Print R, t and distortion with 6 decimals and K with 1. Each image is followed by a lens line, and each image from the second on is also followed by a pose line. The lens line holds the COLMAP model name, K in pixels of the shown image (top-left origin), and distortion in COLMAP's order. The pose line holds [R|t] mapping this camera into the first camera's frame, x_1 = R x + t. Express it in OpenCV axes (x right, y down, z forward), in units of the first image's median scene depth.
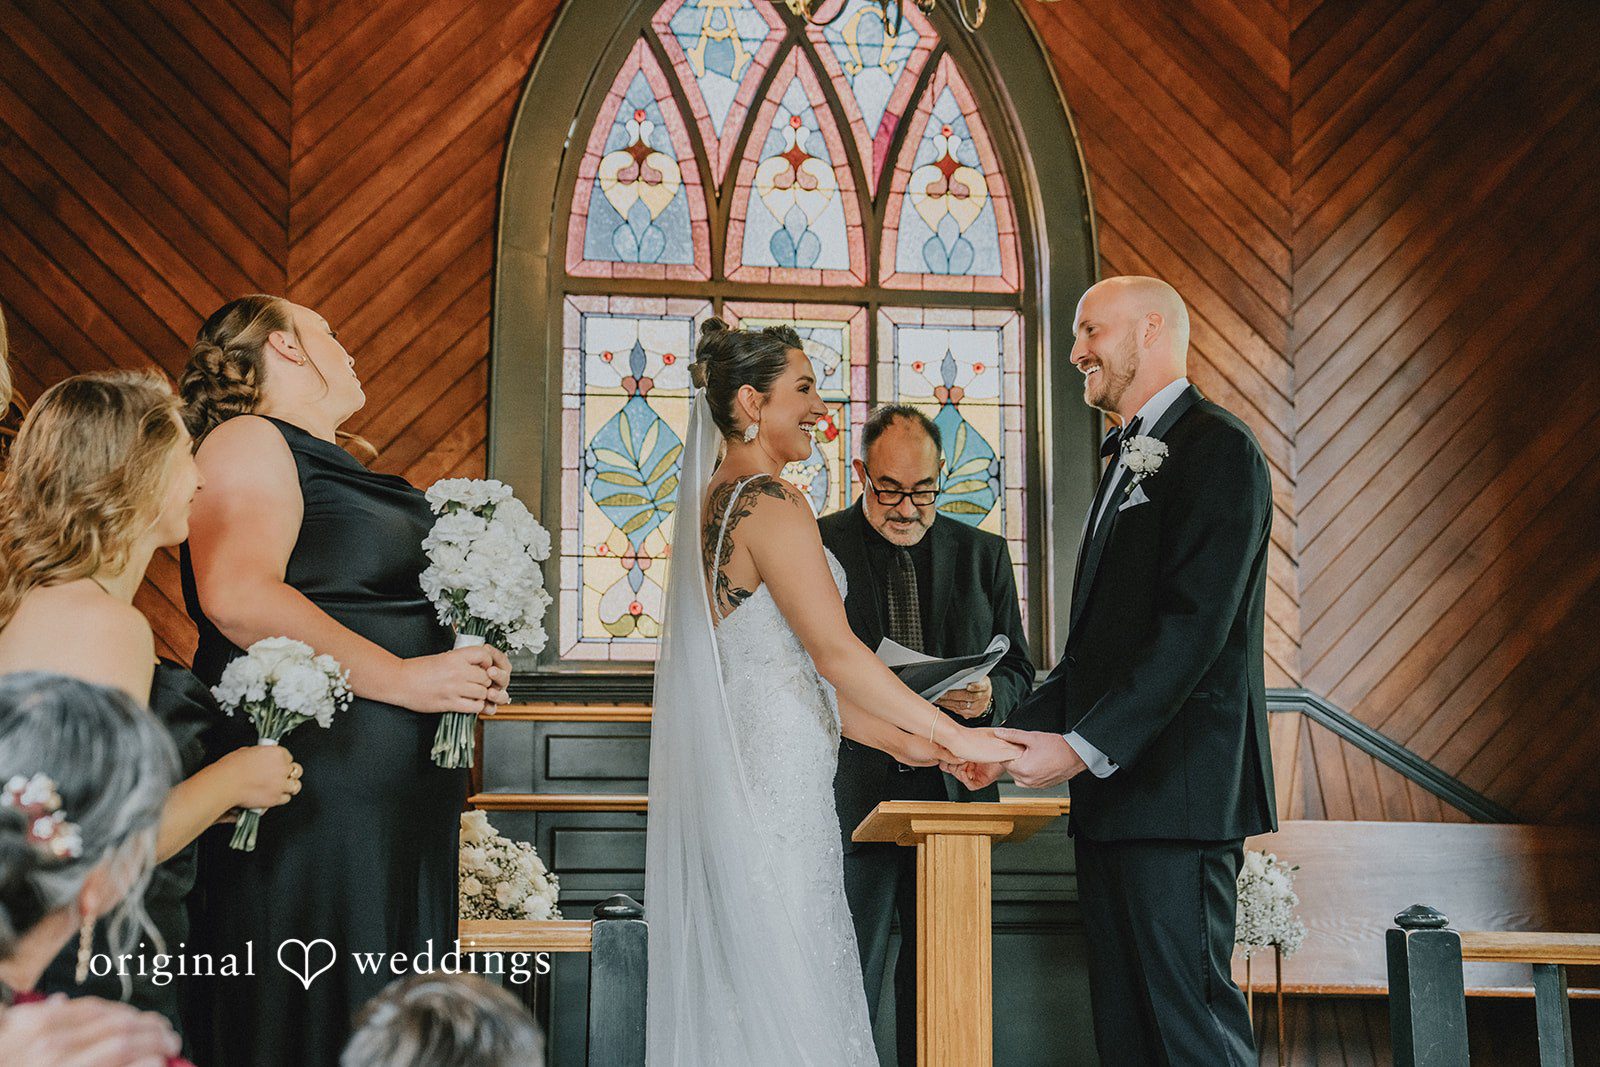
lens RADIAL K [[2250.8, 0, 802.1], [0, 2250.8, 558.0], [0, 0, 1]] dist [0.126057, 0.565179]
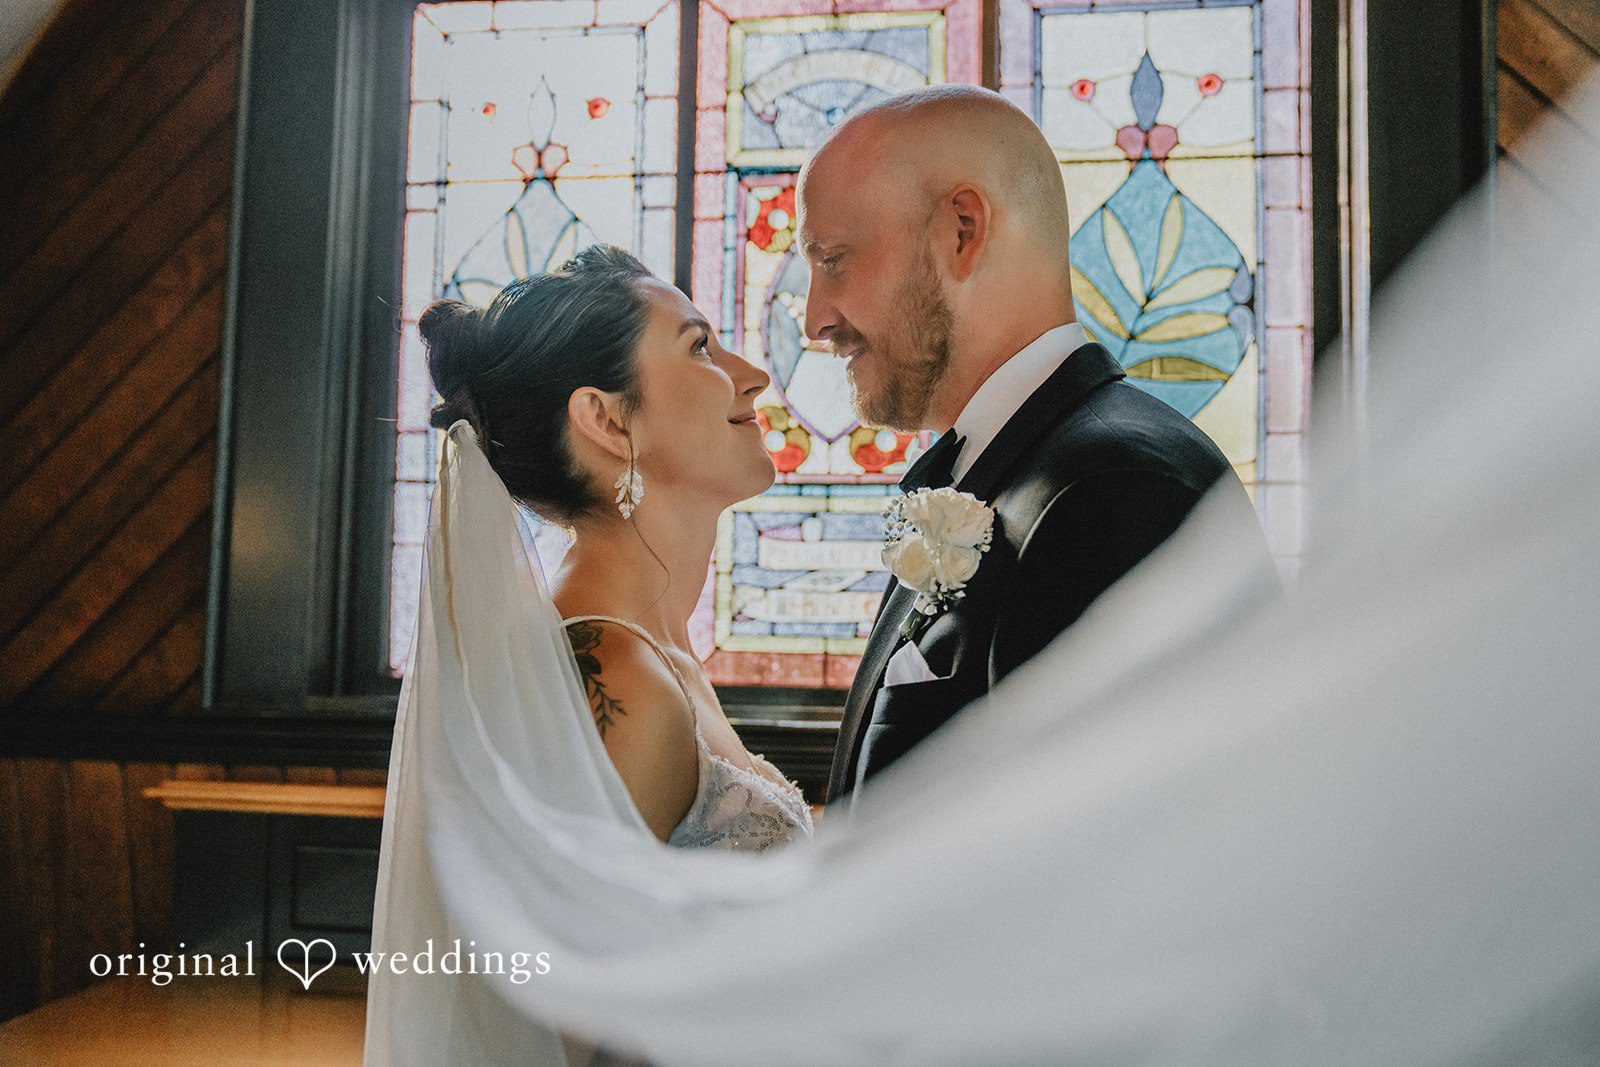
lens RADIAL K [[1406.7, 0, 791.6], [0, 1406.7, 535.1], [0, 0, 1]] dist [-0.074142, 0.169324]
pose [[0.961651, -0.002923, -0.274261, 0.074352], [0.019030, 0.998245, 0.056085, -0.005001], [0.273615, -0.059153, 0.960019, 0.682736]]
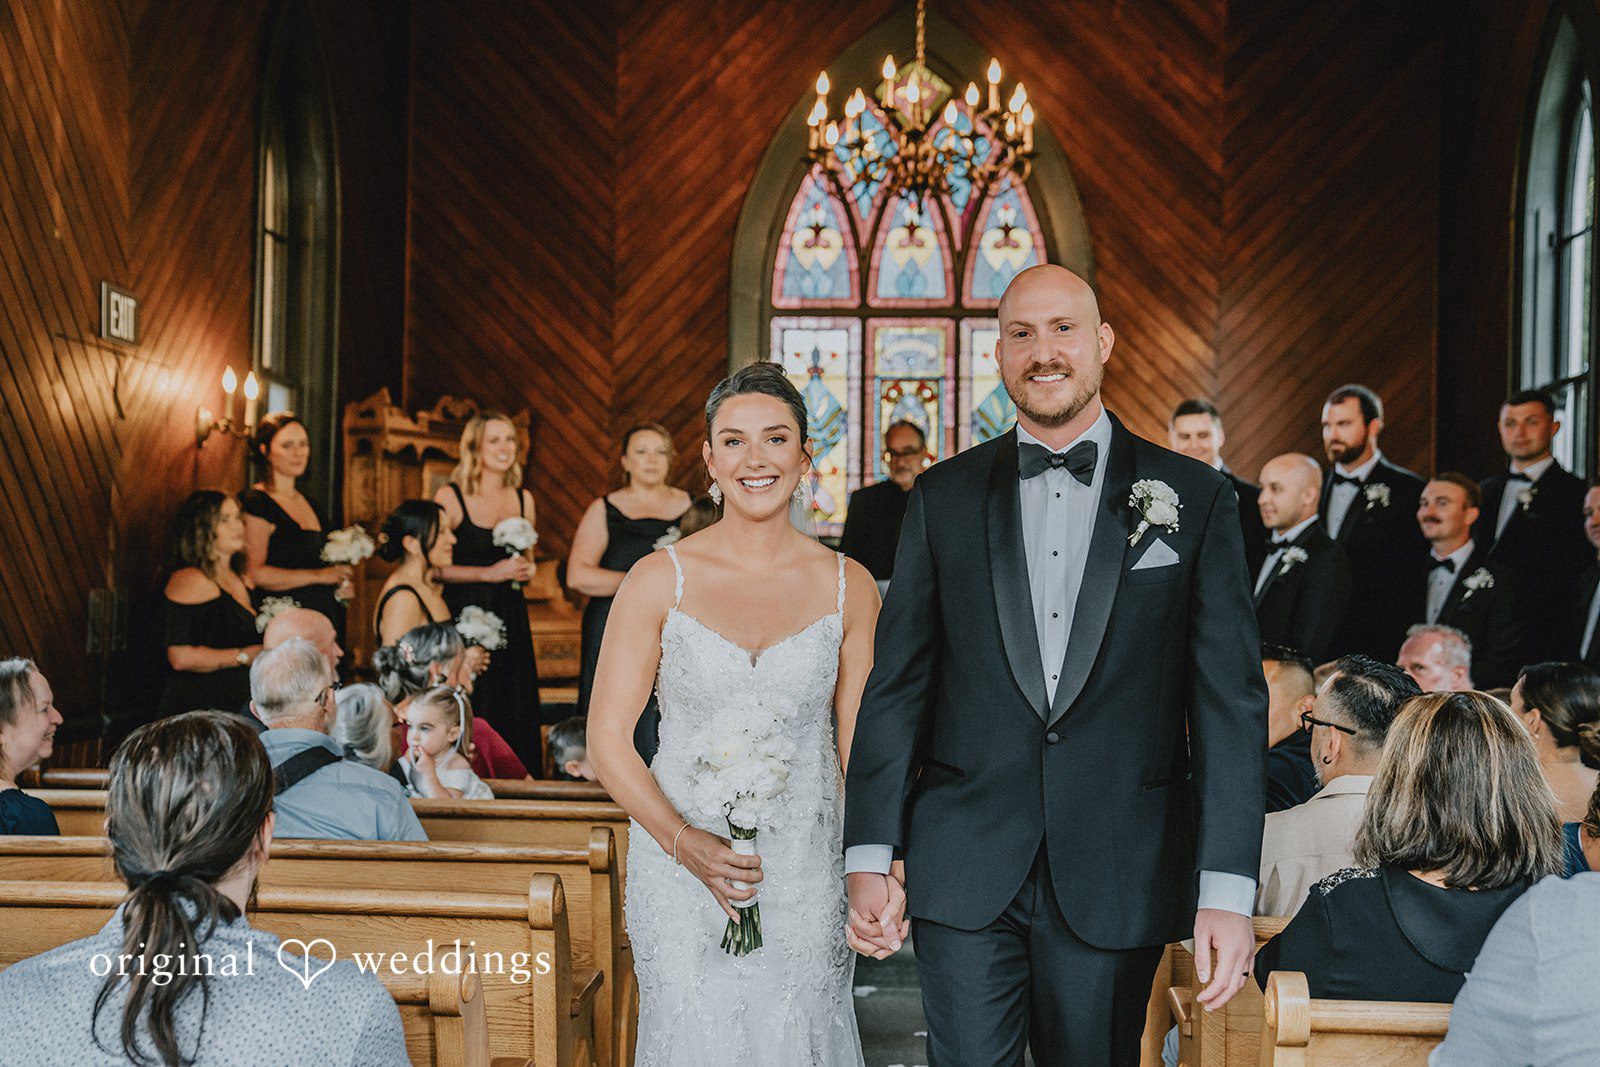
lens RADIAL K [[2284.6, 0, 797.8], [0, 2284.6, 561.3], [0, 0, 1]] dist [0.128983, 0.611446]
pose [[0.982237, 0.008682, -0.187442, 0.232934], [0.015760, 0.991582, 0.128515, -0.153648], [0.186980, -0.129186, 0.973832, -0.678813]]
